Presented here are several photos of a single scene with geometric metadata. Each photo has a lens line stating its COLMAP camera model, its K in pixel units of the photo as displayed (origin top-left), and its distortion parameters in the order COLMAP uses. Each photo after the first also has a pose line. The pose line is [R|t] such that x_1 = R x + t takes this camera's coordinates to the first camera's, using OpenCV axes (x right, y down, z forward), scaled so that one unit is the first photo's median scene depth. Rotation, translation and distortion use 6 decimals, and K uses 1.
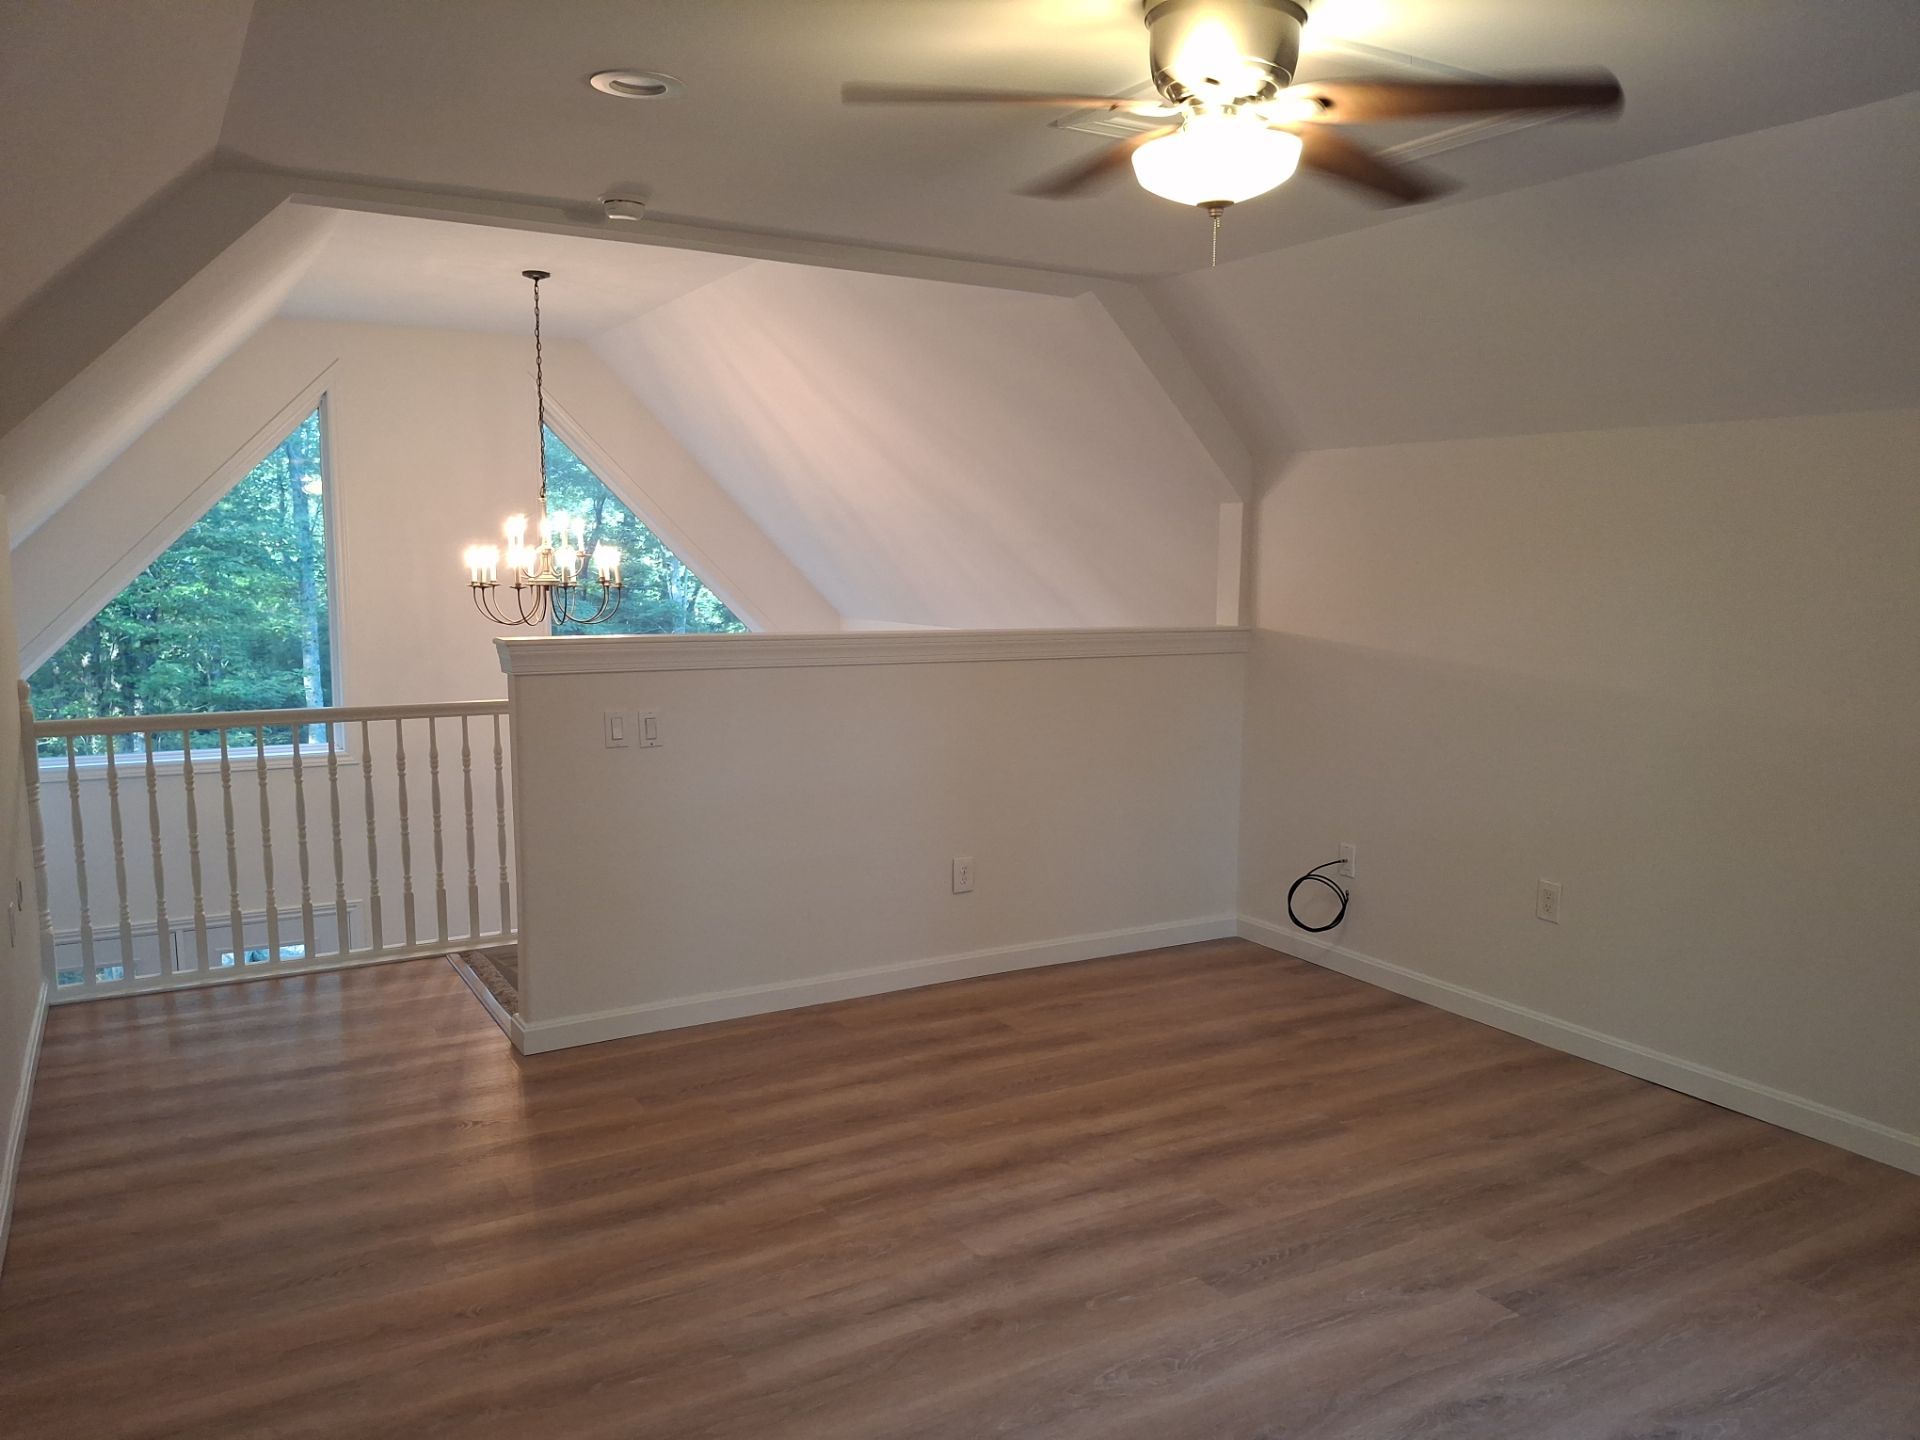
lens RADIAL K [[1370.2, 0, 960.0], [0, 1370.2, 720.0], [0, 0, 1]] dist [-0.004027, -0.055729]
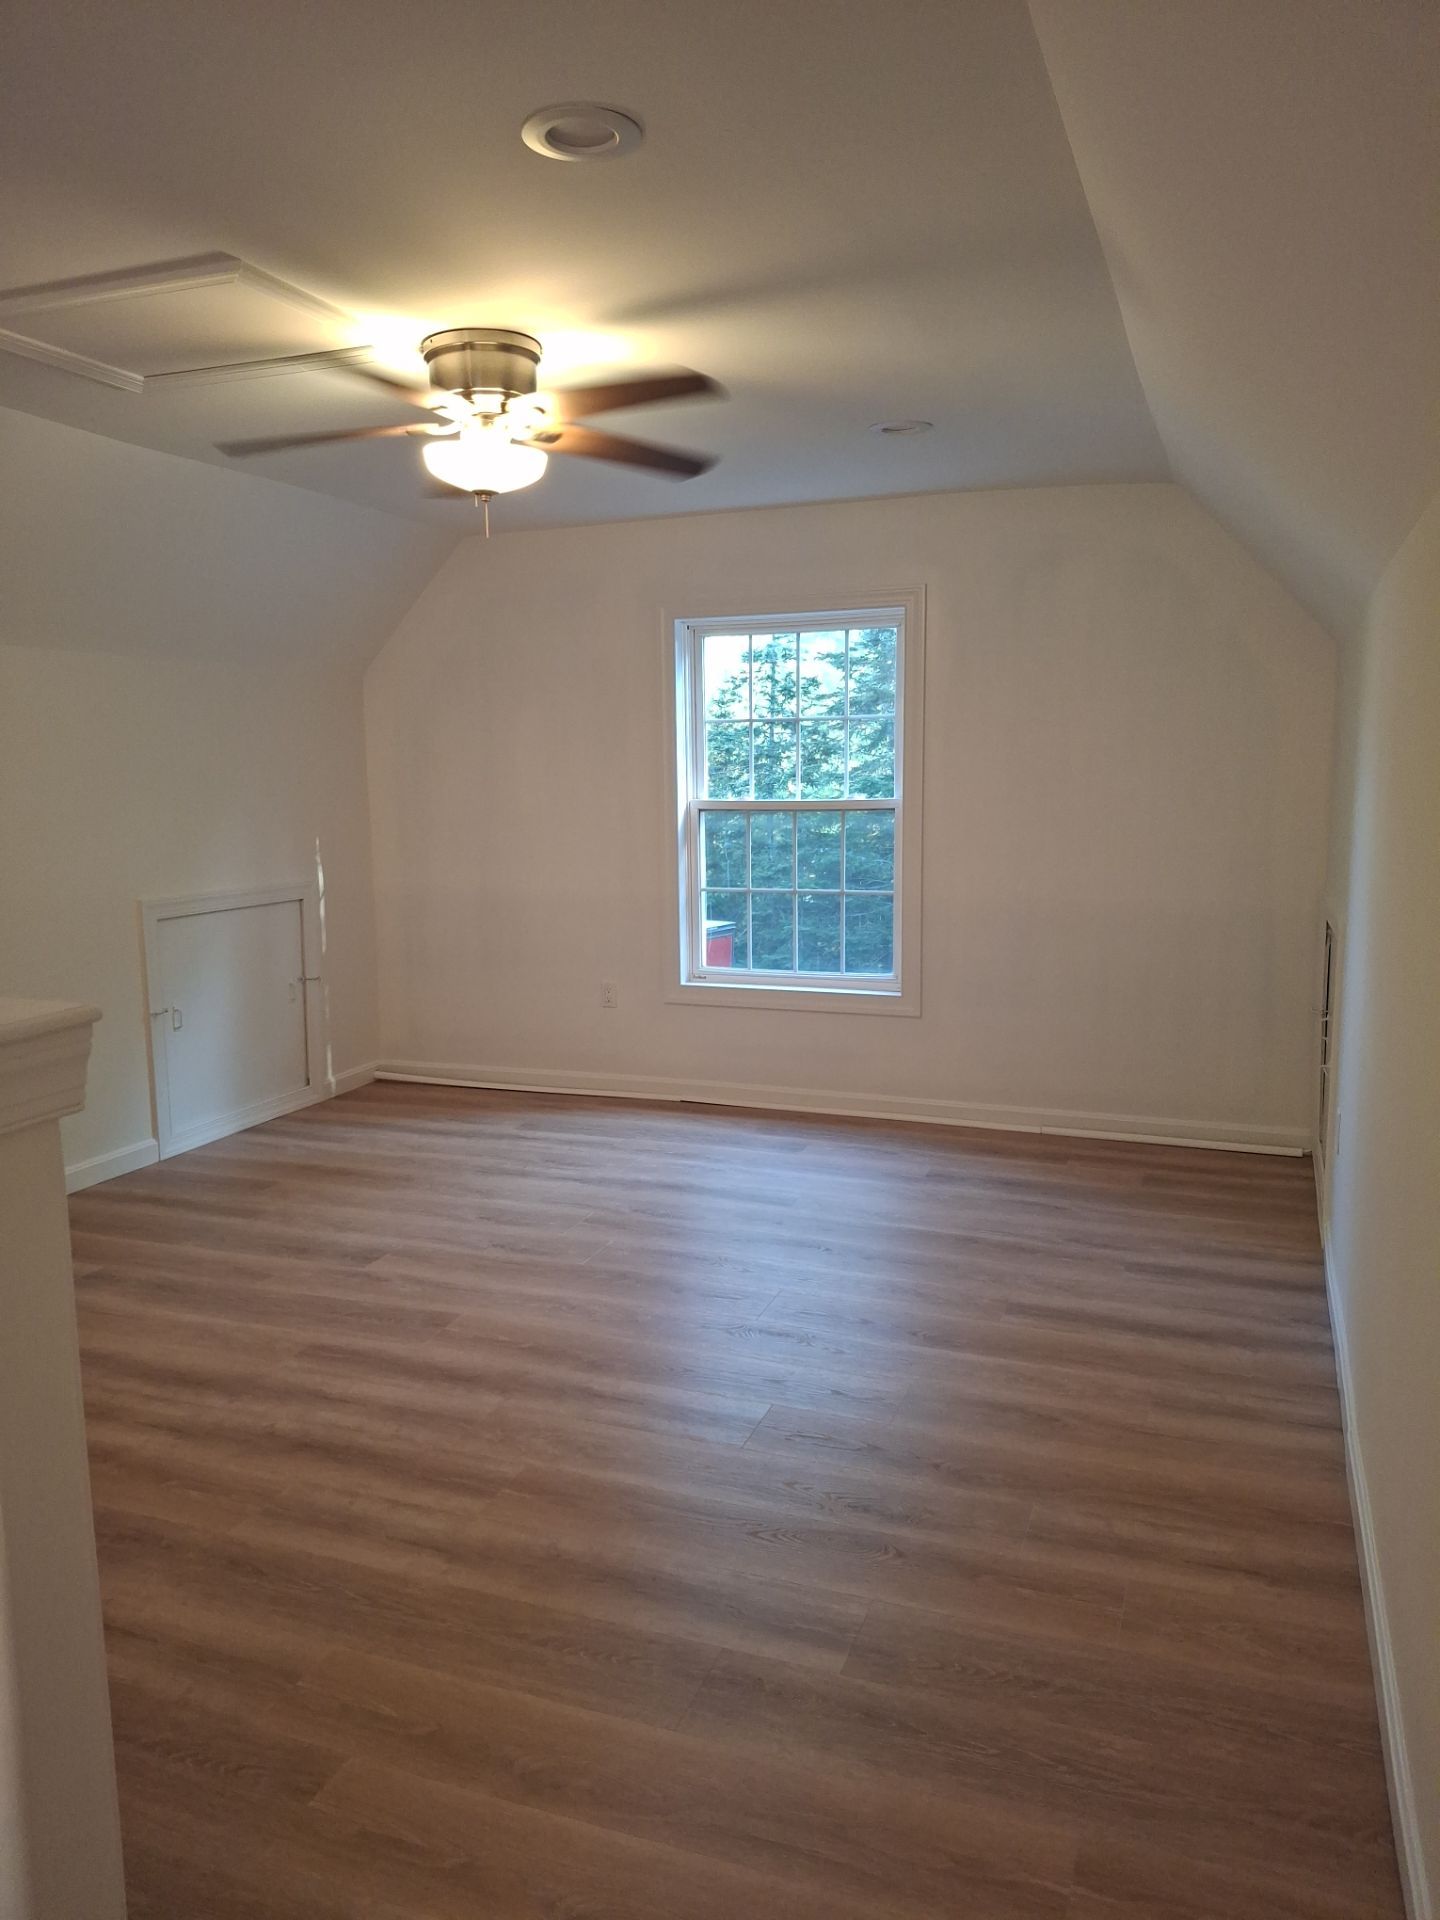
lens RADIAL K [[1370.2, 0, 720.0], [0, 1370.2, 960.0], [0, 0, 1]] dist [-0.004027, -0.055729]
pose [[-0.625620, -0.114266, 0.771715, -0.889633], [0.098766, 0.969654, 0.223643, -0.169640], [-0.773851, 0.216134, -0.595349, 1.437859]]
